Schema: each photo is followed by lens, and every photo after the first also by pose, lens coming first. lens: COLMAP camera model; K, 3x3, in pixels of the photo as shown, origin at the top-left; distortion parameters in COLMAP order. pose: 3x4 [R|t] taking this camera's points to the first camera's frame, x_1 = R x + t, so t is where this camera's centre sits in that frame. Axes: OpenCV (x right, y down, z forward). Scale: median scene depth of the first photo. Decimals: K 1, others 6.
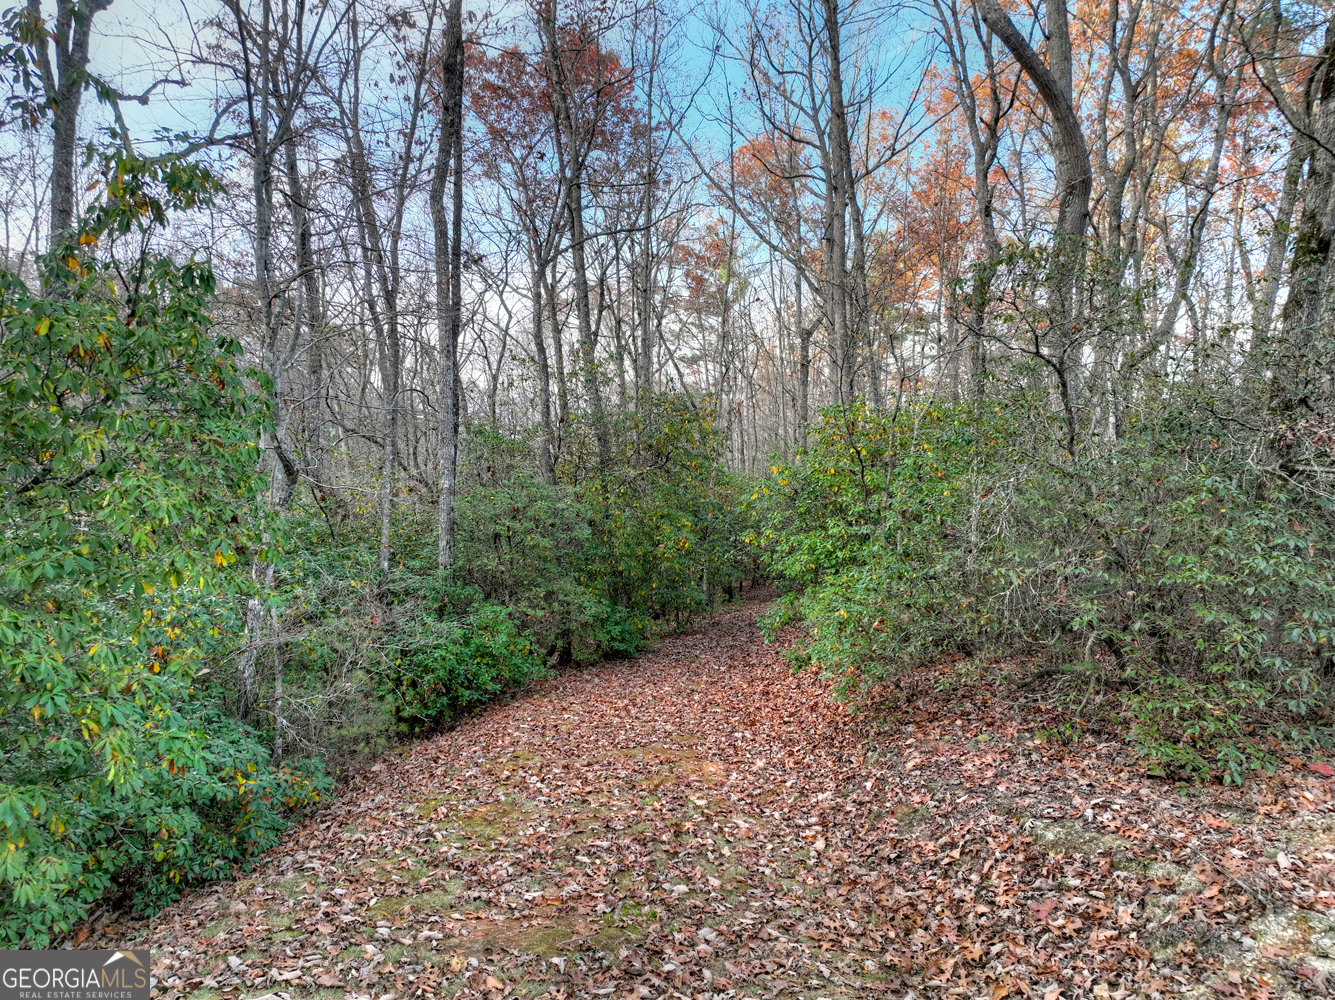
lens RADIAL K [[940.1, 0, 667.3], [0, 940.1, 497.1], [0, 0, 1]] dist [0.001478, 0.015572]
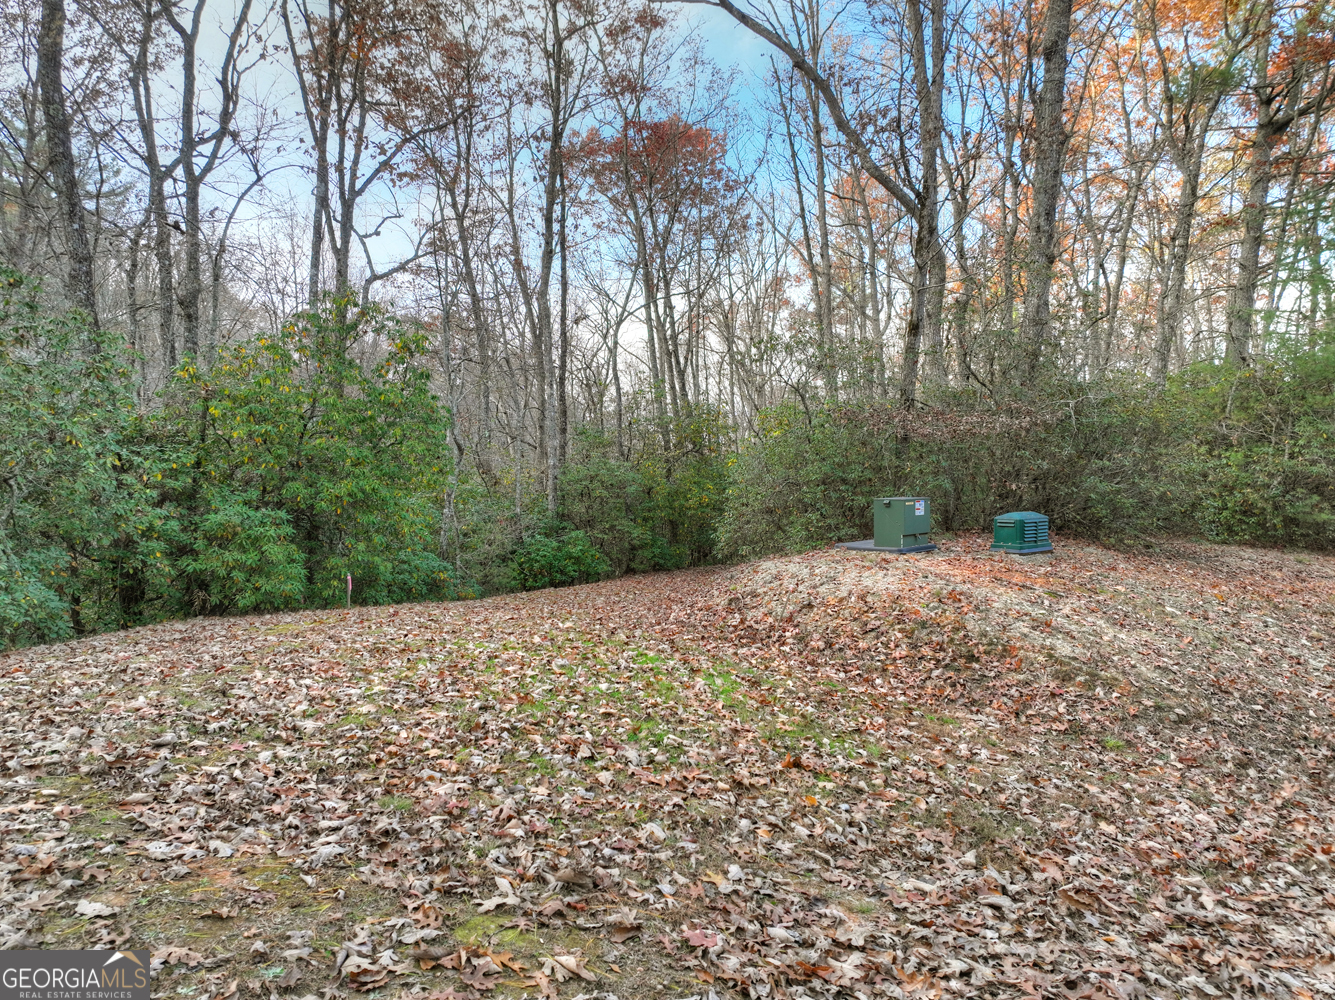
lens RADIAL K [[940.1, 0, 668.1], [0, 940.1, 503.1], [0, 0, 1]] dist [0.001478, 0.015572]
pose [[0.983367, -0.016047, -0.180918, 0.262207], [0.016496, 0.999863, 0.000977, 0.058497], [0.180878, -0.003945, 0.983498, -0.596216]]
